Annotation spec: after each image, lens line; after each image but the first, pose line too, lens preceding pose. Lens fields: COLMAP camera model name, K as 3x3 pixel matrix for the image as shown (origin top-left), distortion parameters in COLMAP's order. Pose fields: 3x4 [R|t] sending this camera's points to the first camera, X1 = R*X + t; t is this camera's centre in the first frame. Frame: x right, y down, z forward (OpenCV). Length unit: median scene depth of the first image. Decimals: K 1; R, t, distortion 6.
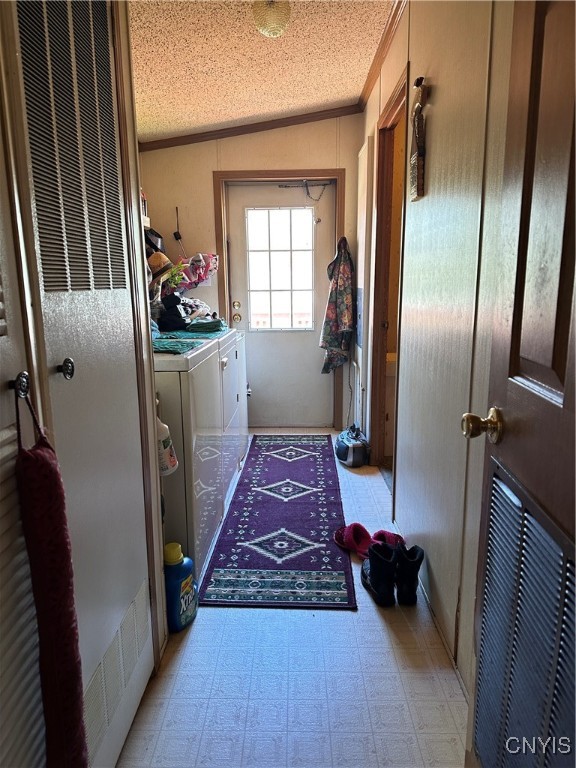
lens RADIAL K [[533.6, 0, 286.8], [0, 533.6, 384.3], [0, 0, 1]] dist [0.002026, 0.000155]
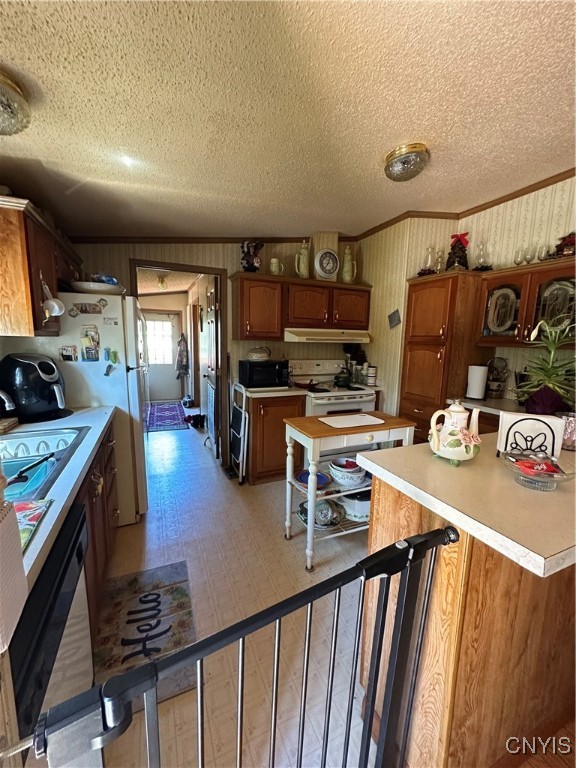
lens RADIAL K [[311.0, 0, 285.6], [0, 311.0, 383.4], [0, 0, 1]] dist [-0.001644, 0.000109]
pose [[0.913417, -0.033028, 0.405683, -0.084427], [0.047401, 0.998552, -0.025432, 0.078106], [-0.404255, 0.042460, 0.913660, -0.828415]]
